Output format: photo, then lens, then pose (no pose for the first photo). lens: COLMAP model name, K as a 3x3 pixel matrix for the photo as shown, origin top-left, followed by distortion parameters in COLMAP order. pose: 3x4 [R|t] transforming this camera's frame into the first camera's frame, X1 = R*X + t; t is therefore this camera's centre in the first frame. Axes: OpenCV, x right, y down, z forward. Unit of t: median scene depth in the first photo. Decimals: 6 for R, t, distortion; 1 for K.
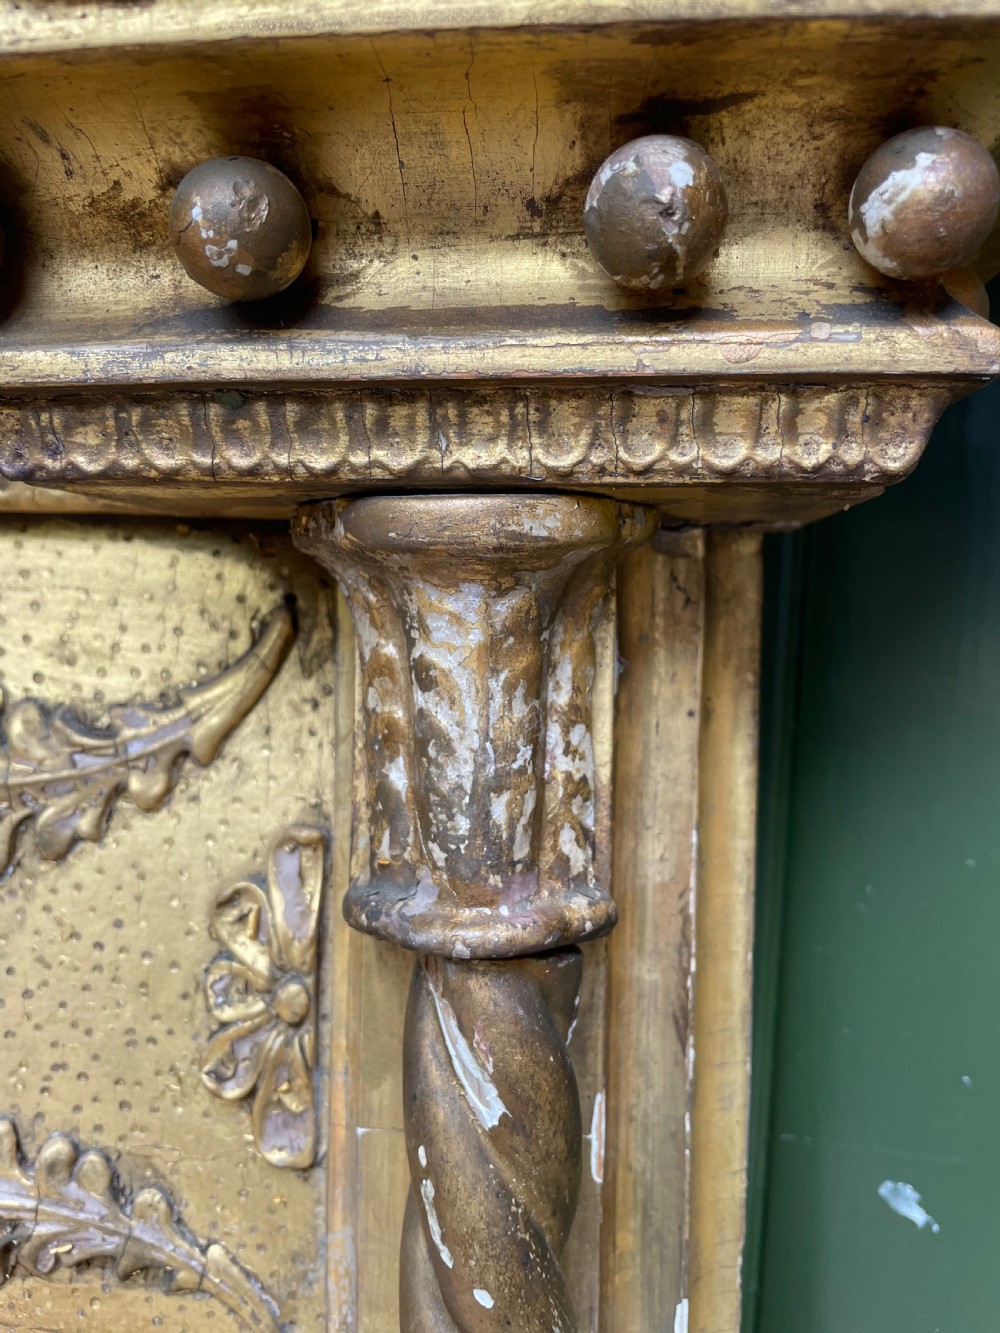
lens RADIAL K [[1010.8, 0, 497.1], [0, 1010.8, 671.1], [0, 0, 1]] dist [0.078329, -0.110806]
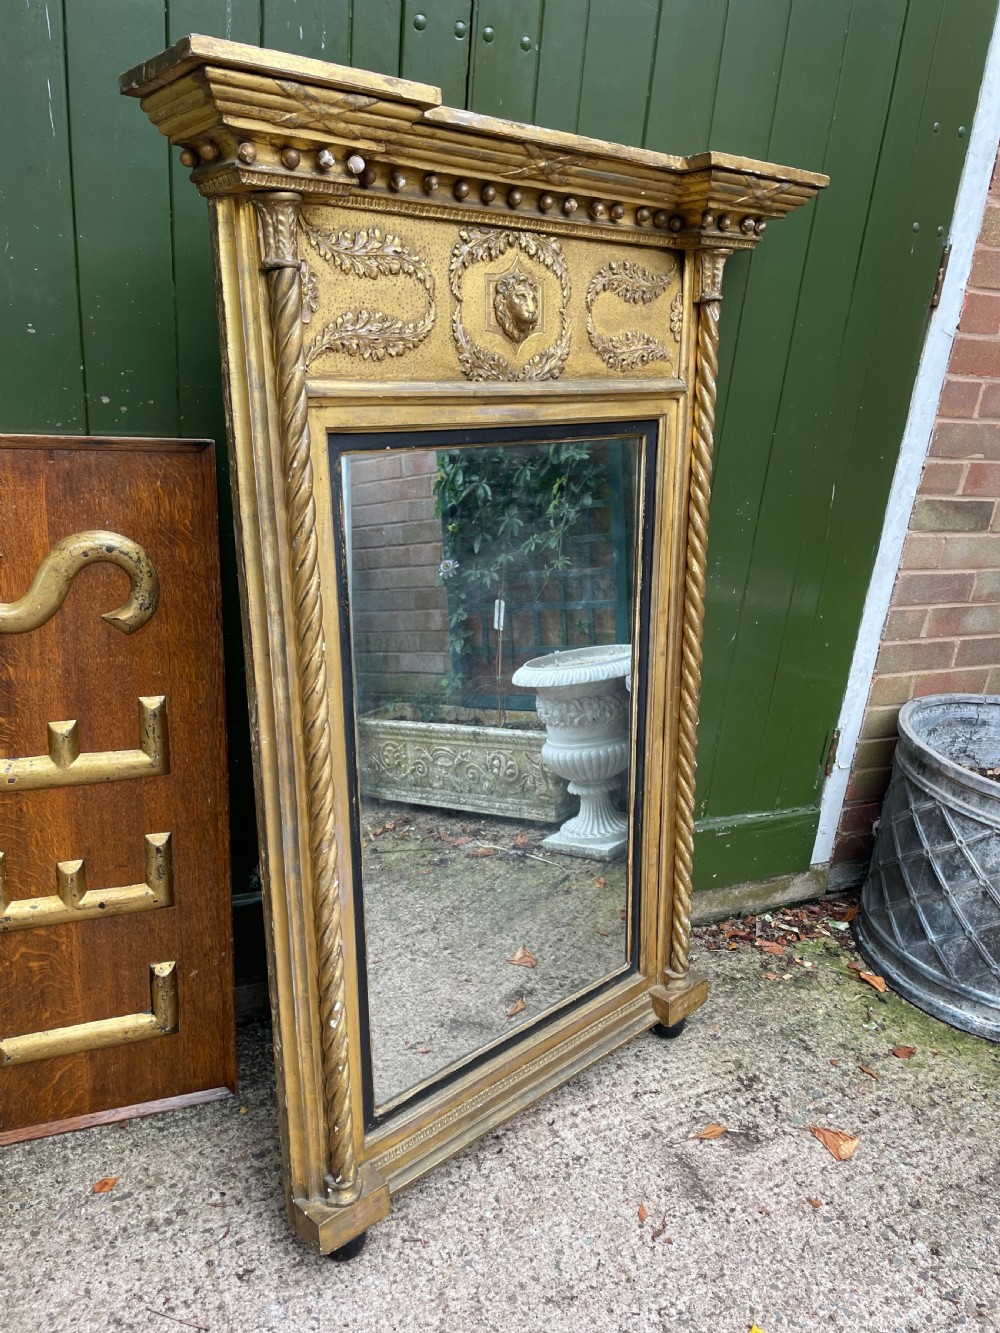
lens RADIAL K [[1010.8, 0, 518.6], [0, 1010.8, 665.9], [0, 0, 1]] dist [0.078329, -0.110806]
pose [[0.693223, -0.214584, 0.688038, -7.648494], [0.049889, 0.966646, 0.251211, 0.966552], [-0.718995, -0.139819, 0.680806, -4.131730]]
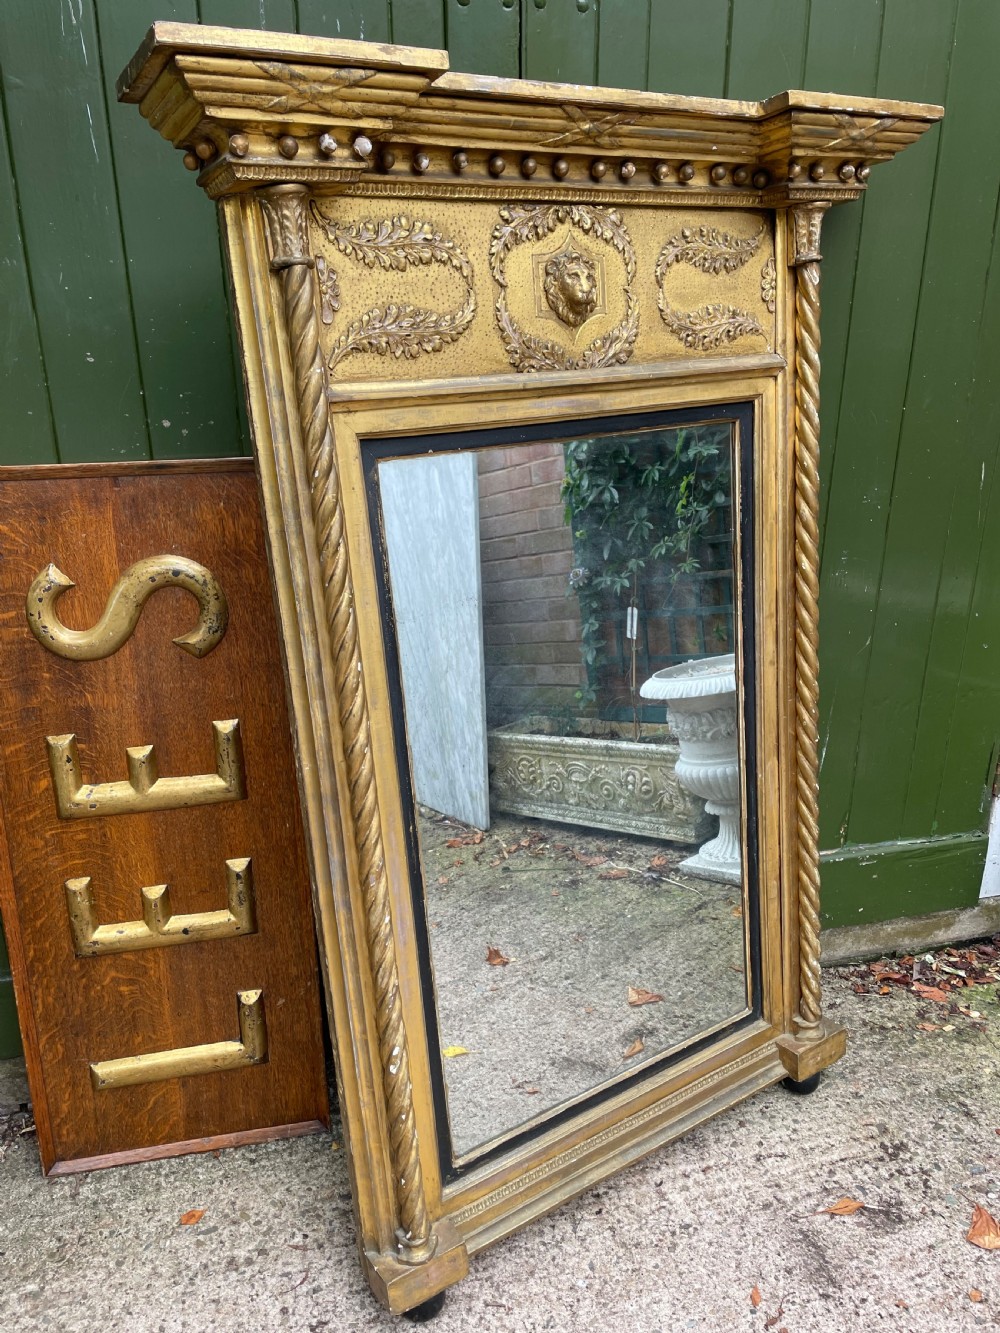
lens RADIAL K [[1010.8, 0, 500.7], [0, 1010.8, 664.0], [0, 0, 1]] dist [0.078329, -0.110806]
pose [[0.810226, -0.225003, 0.541209, -6.607340], [0.121001, 0.967700, 0.221167, 1.162503], [-0.573491, -0.113709, 0.811282, -4.210571]]
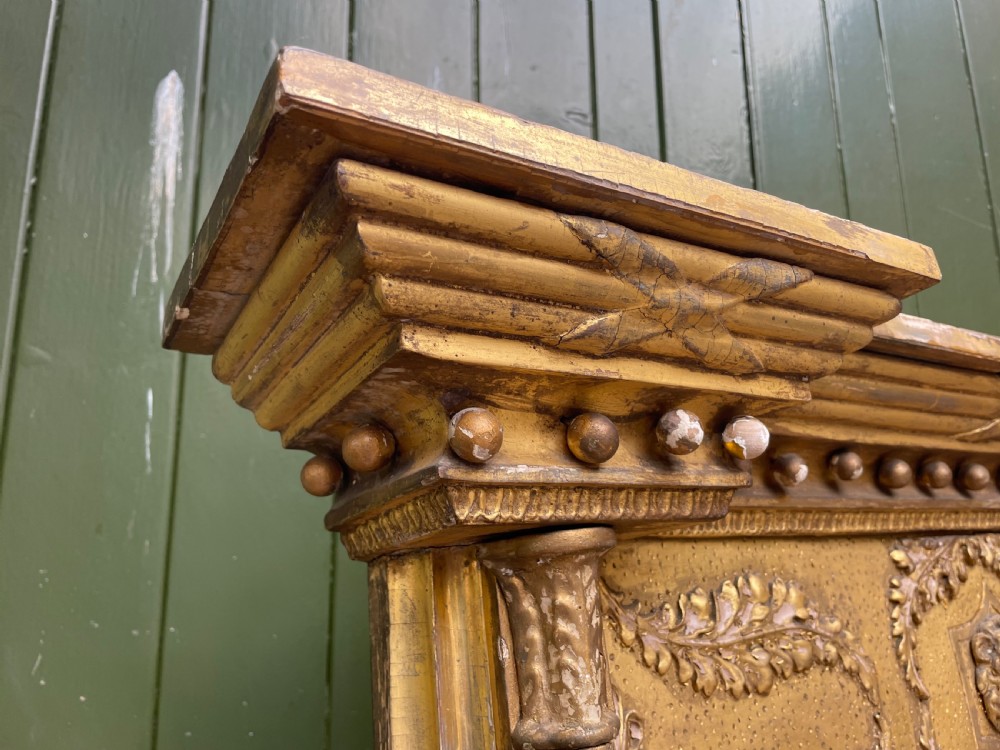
lens RADIAL K [[767.7, 0, 512.6], [0, 767.7, 365.1], [0, 0, 1]] dist [0.063683, -0.099689]
pose [[0.799169, 0.105071, 0.591852, -5.054886], [0.133173, 0.929189, -0.344779, -0.021512], [-0.586169, 0.354355, 0.728587, -0.042969]]
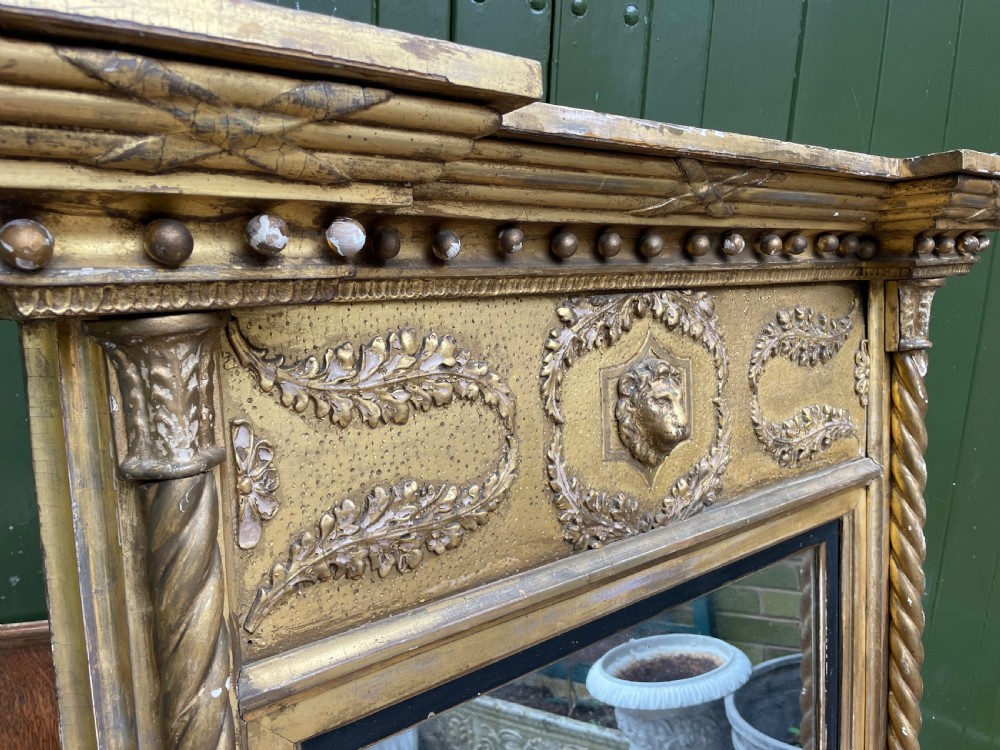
lens RADIAL K [[758.3, 0, 495.5], [0, 758.3, 362.5], [0, 0, 1]] dist [0.078329, -0.110806]
pose [[0.736612, -0.109751, 0.667351, -4.651691], [0.086877, 0.993925, 0.067566, -0.172537], [-0.670712, 0.008207, 0.741672, -0.698522]]
